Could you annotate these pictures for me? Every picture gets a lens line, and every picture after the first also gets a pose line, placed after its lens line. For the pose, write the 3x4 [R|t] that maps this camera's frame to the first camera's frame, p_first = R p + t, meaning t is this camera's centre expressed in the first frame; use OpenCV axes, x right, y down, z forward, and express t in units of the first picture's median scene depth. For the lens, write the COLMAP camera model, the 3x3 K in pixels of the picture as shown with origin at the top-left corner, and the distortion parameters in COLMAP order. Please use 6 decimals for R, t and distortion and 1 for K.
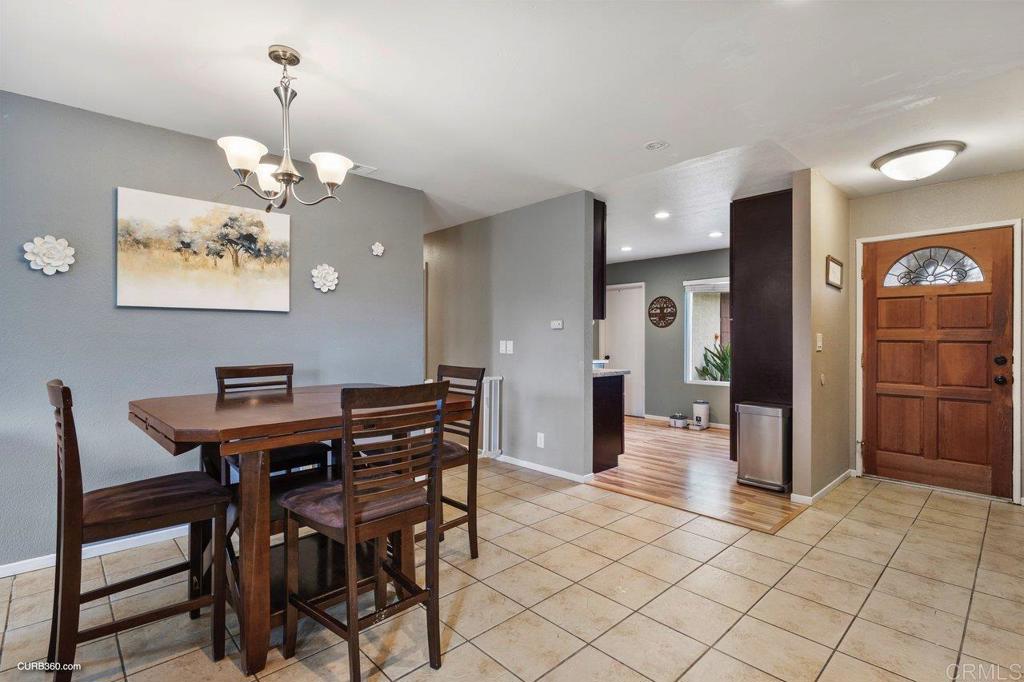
lens RADIAL K [[470.1, 0, 517.7], [0, 470.1, 339.4], [0, 0, 1]] dist [-0.012821, 0.000041]
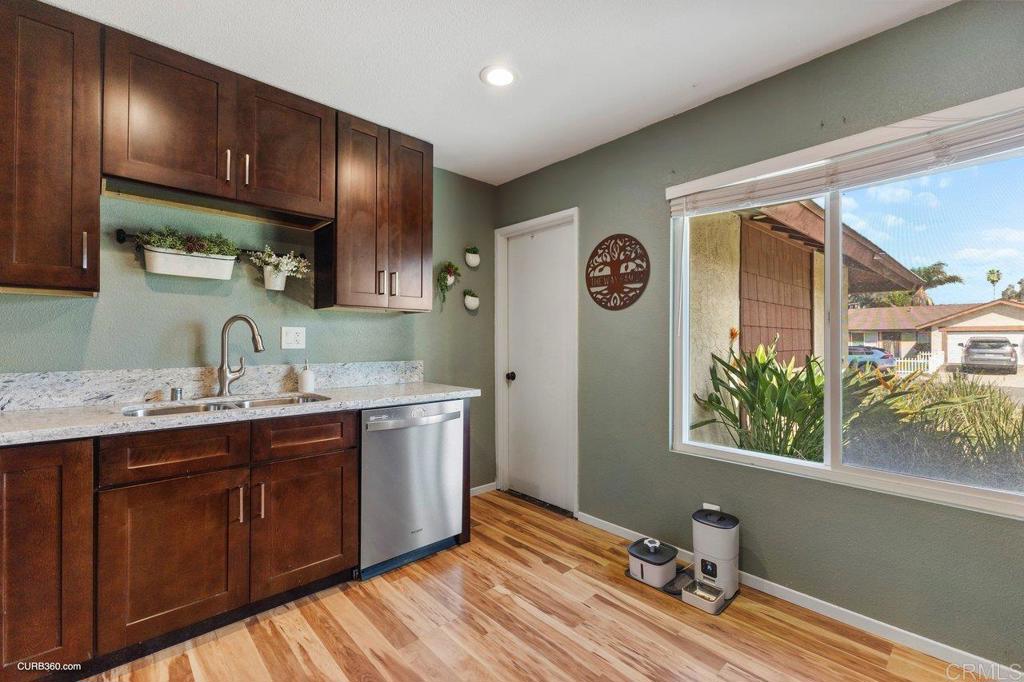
lens RADIAL K [[445.0, 0, 511.2], [0, 445.0, 339.4], [0, 0, 1]] dist [0.021276, -0.008204]
pose [[0.999925, 0.001704, -0.012153, 0.218123], [-0.001719, 0.999998, -0.001221, 0.001928], [0.012151, 0.001242, 0.999925, 0.598094]]
